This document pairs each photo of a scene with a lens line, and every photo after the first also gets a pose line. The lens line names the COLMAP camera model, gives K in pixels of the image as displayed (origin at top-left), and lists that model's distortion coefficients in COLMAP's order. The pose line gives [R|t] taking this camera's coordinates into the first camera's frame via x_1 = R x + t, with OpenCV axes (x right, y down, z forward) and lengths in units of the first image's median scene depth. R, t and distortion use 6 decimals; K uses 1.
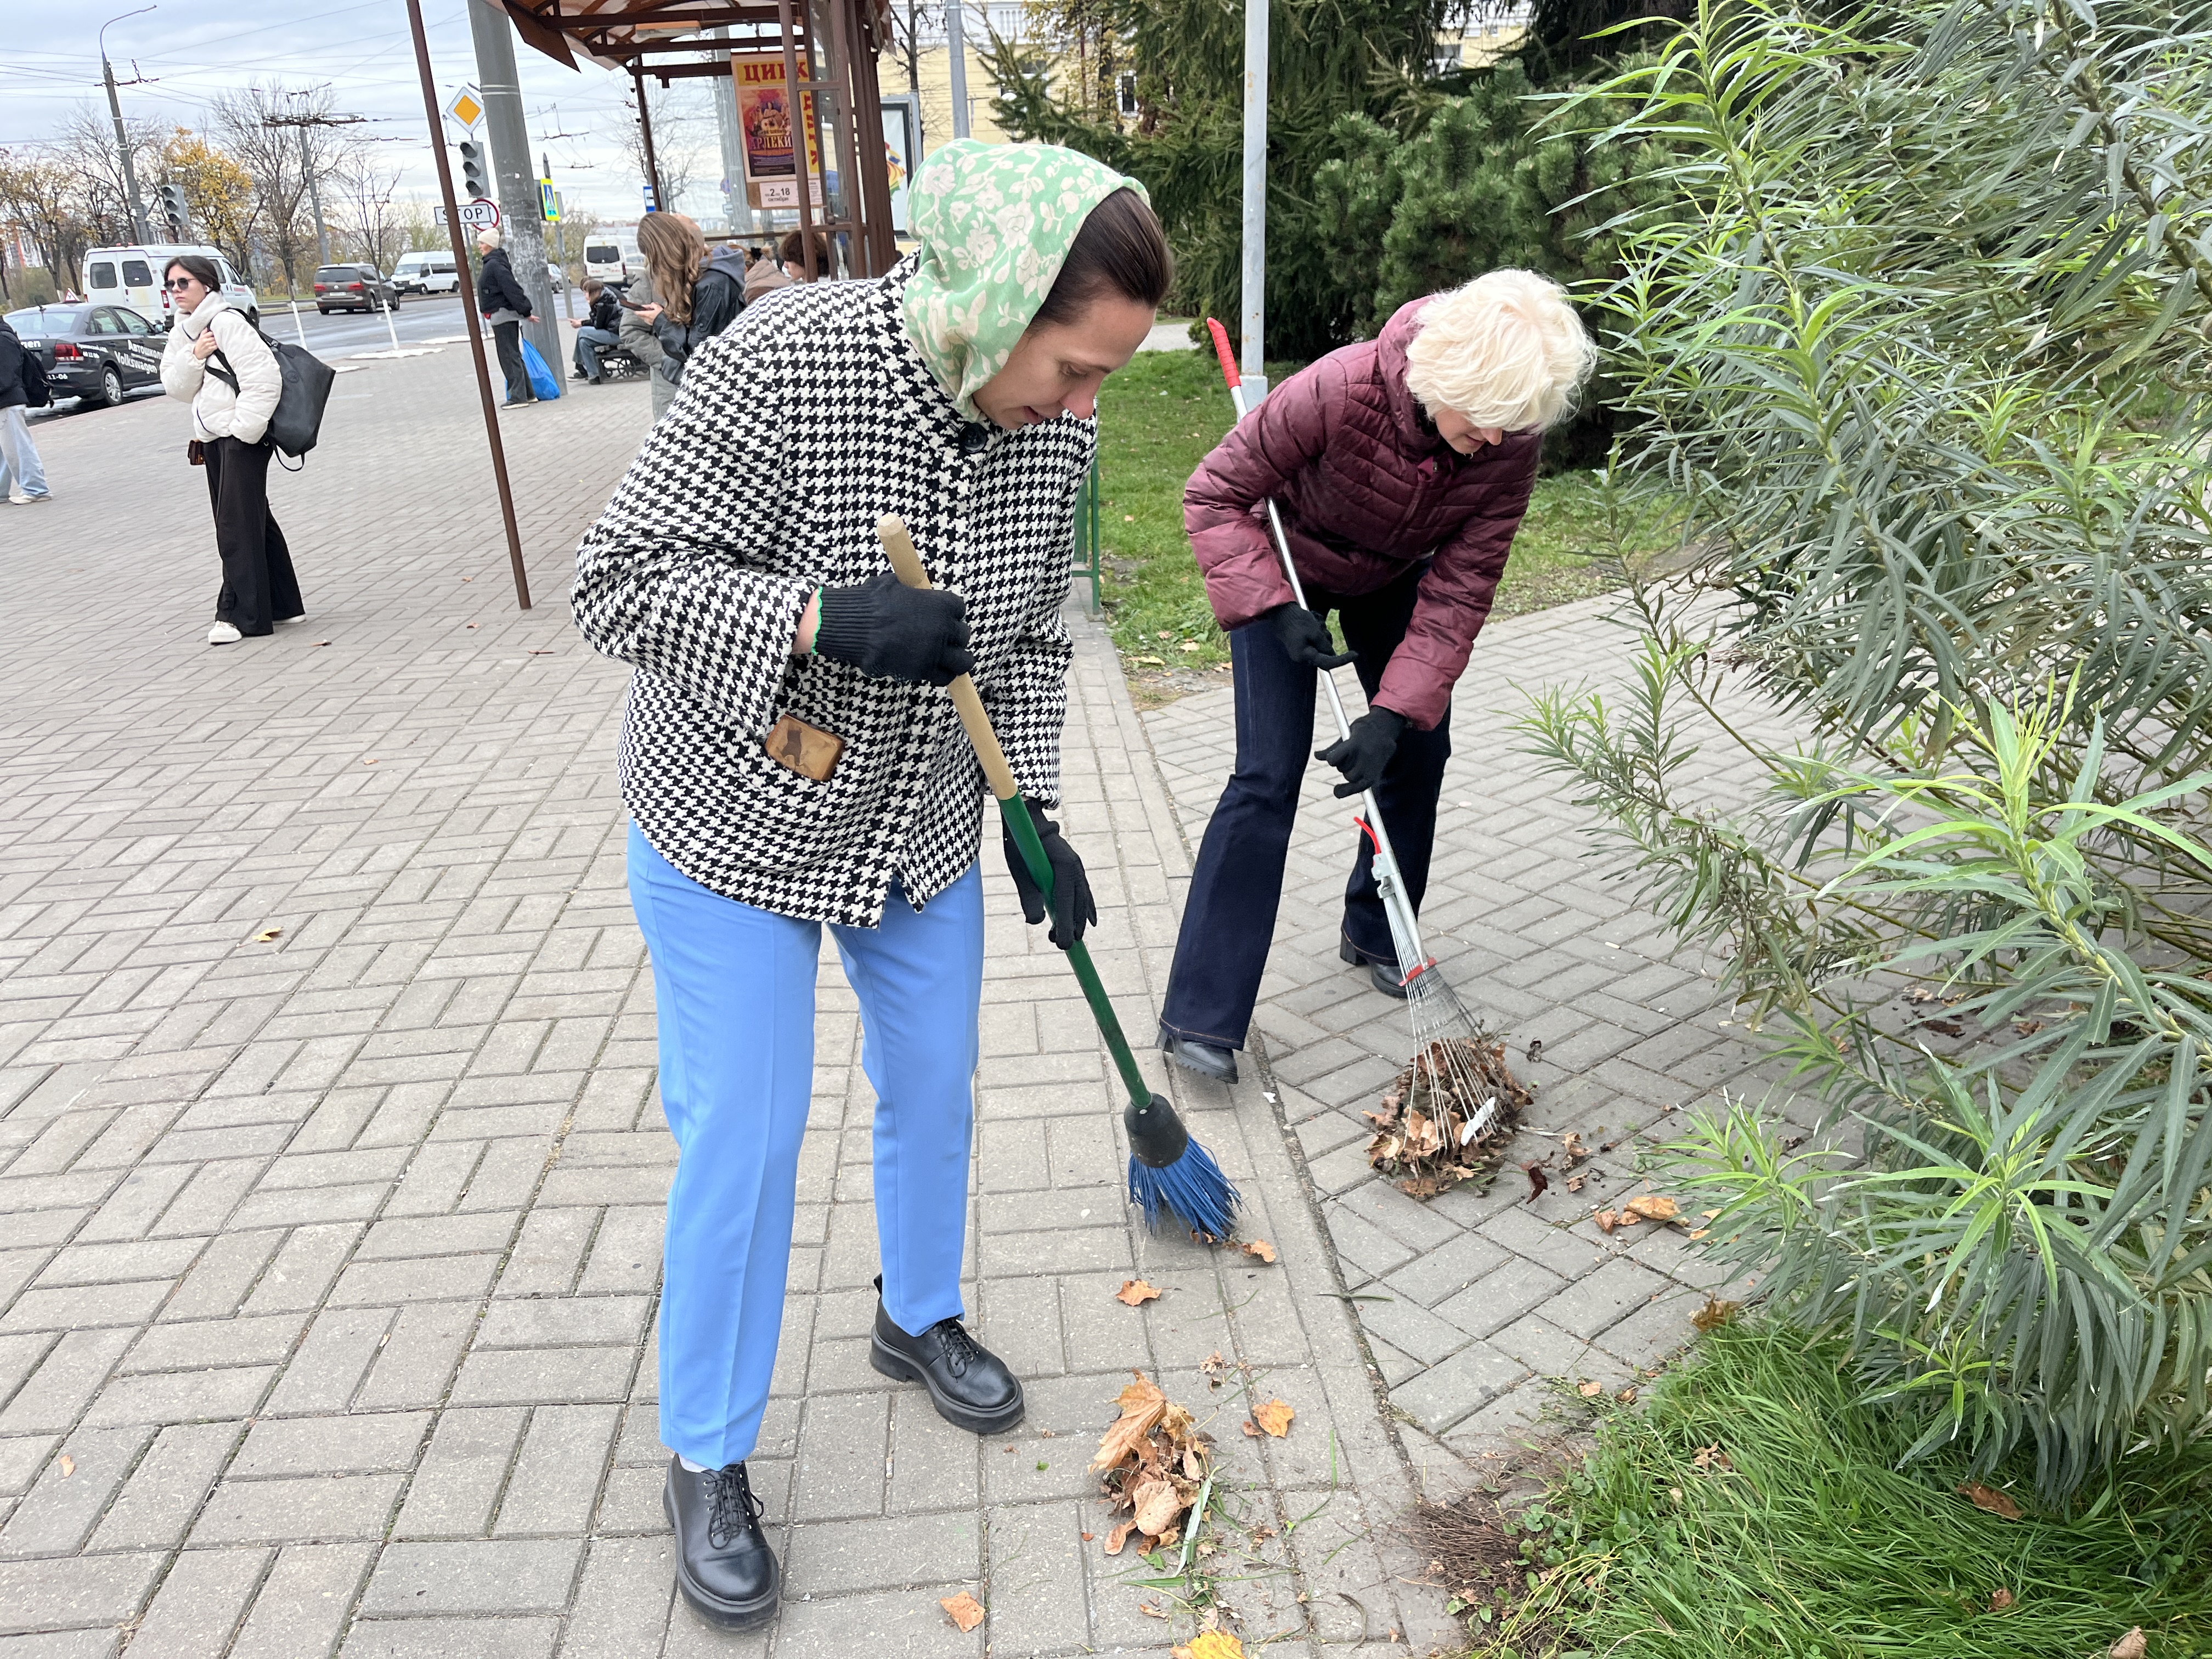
lens RADIAL K [[1629.9, 0, 1096.3], [0, 1629.9, 832.5], [0, 0, 1]] dist [0.004565, -0.032716]
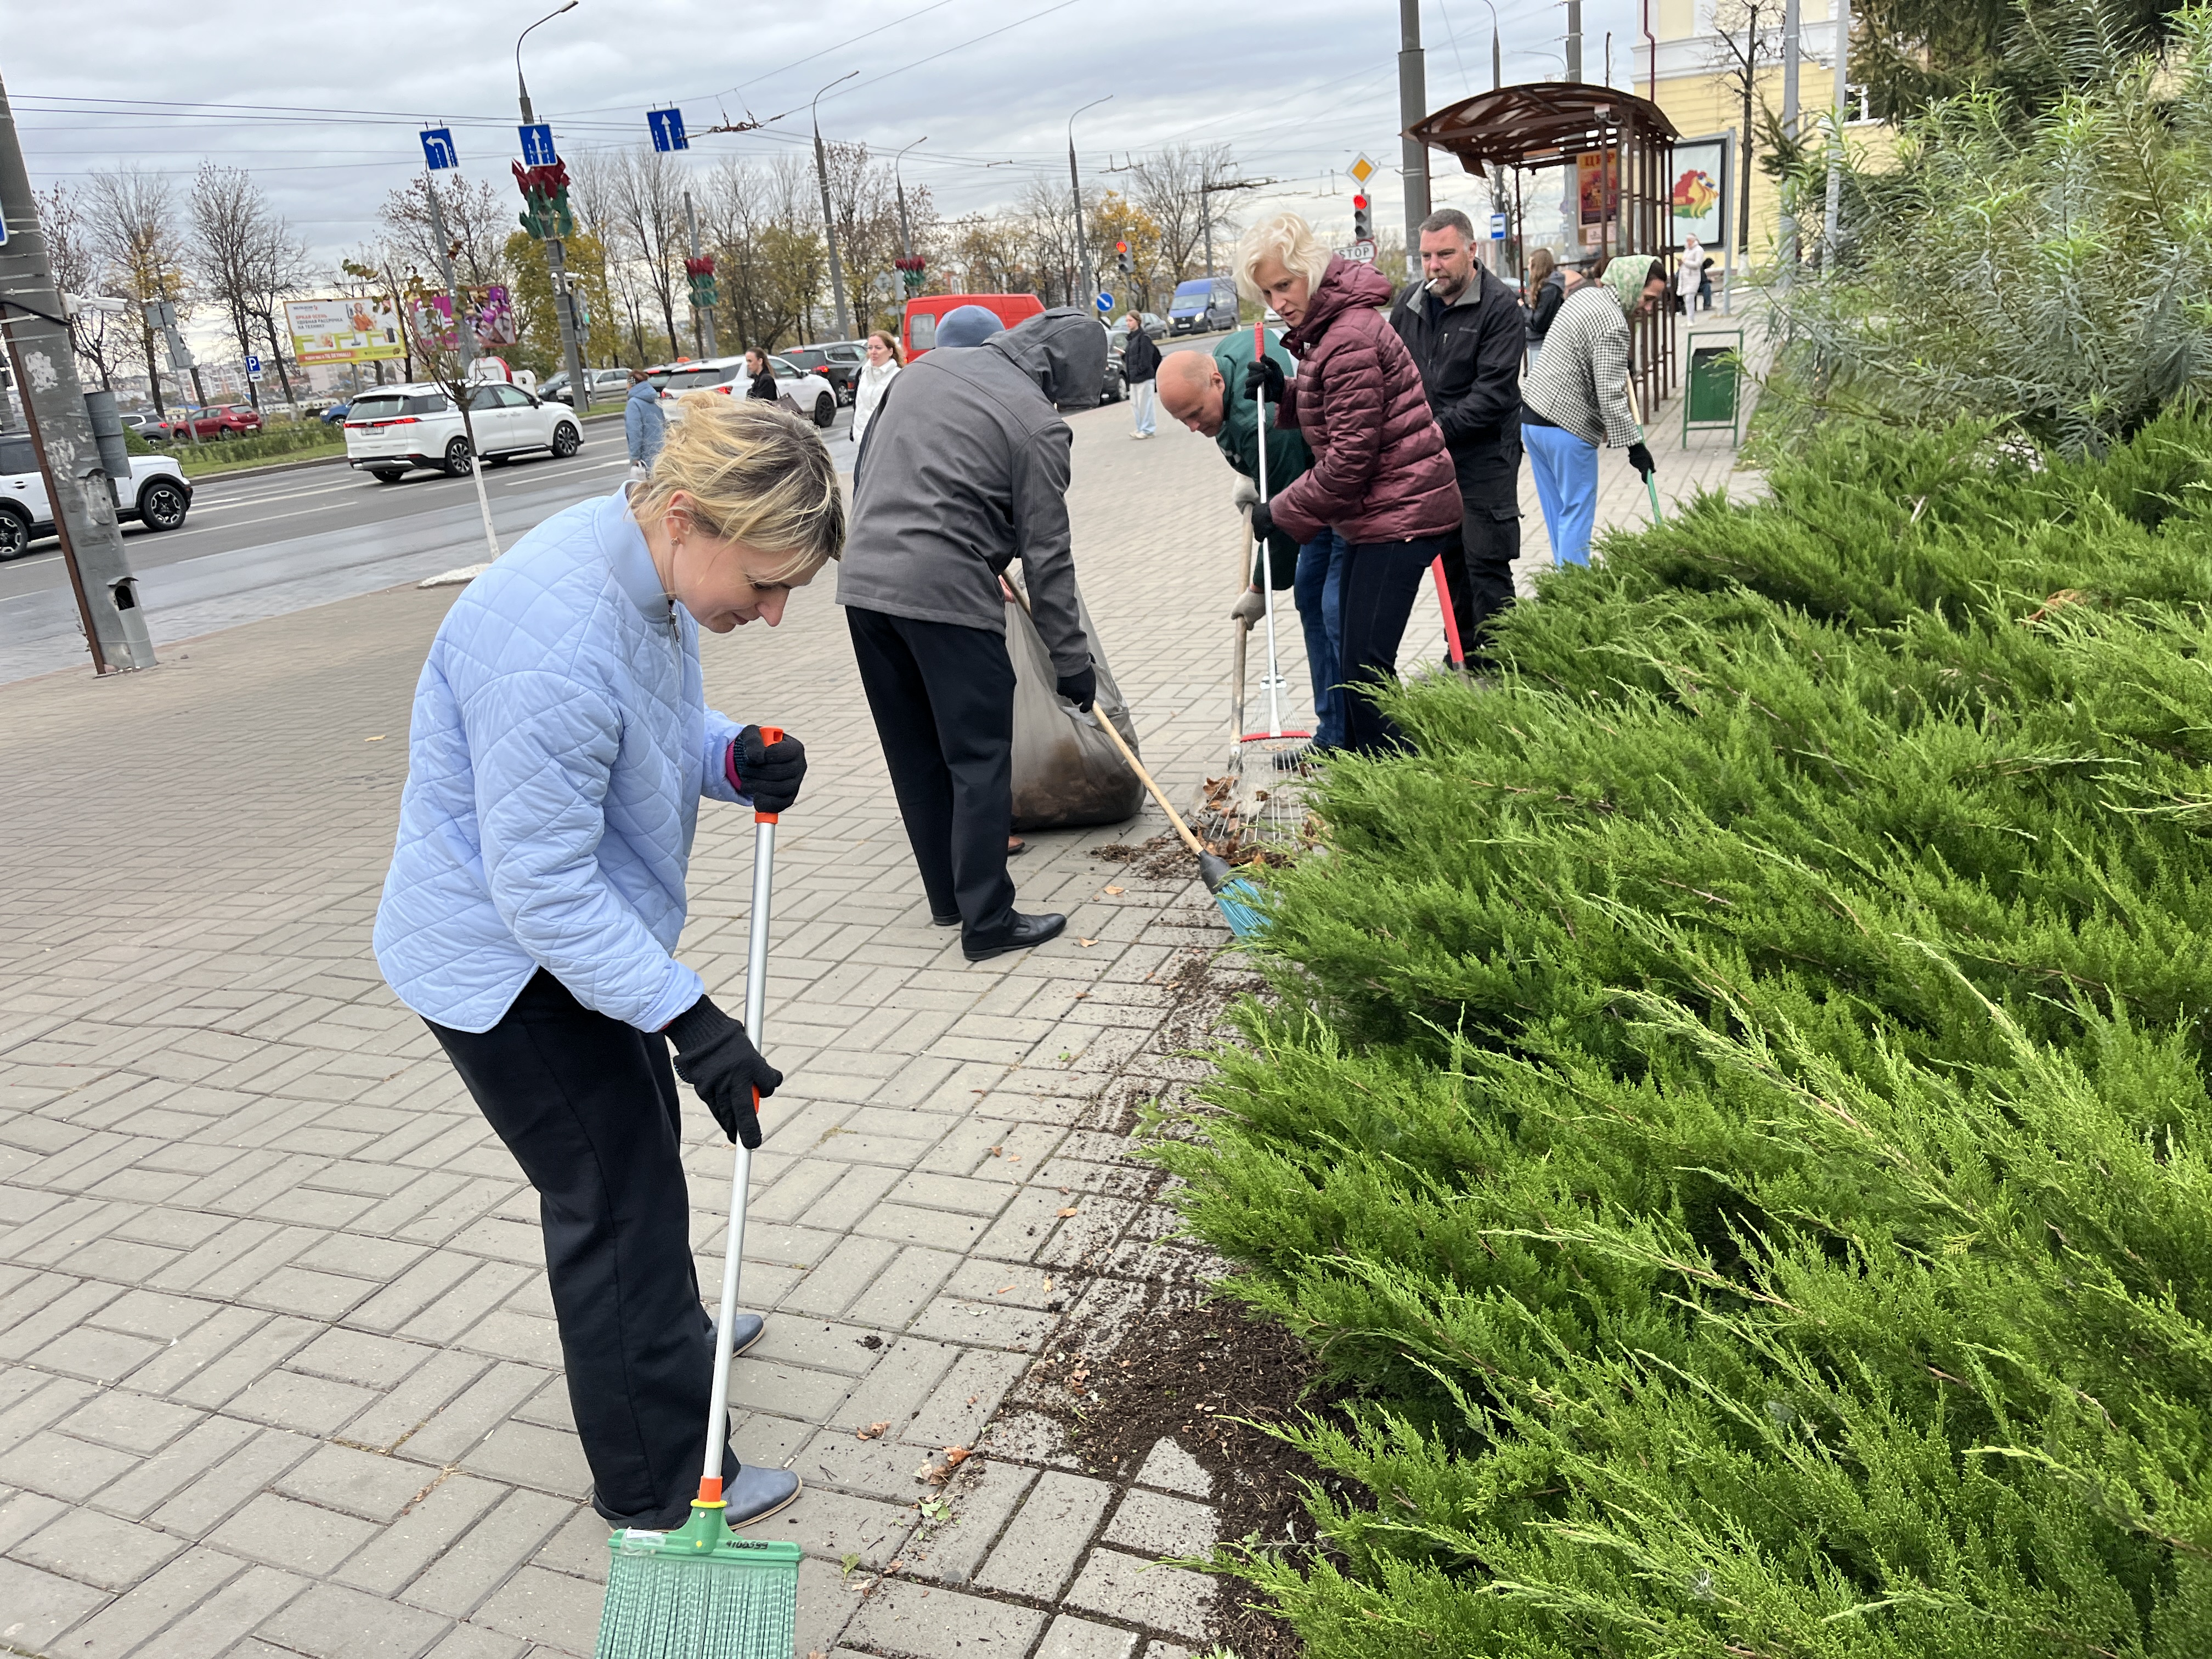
lens RADIAL K [[1629.9, 0, 1096.3], [0, 1629.9, 832.5], [0, 0, 1]] dist [0.004565, -0.032716]
pose [[0.887575, 0.092300, -0.451321, 0.040258], [-0.096544, 0.995235, 0.013673, 0.060973], [0.450432, 0.031437, 0.892257, -0.177223]]
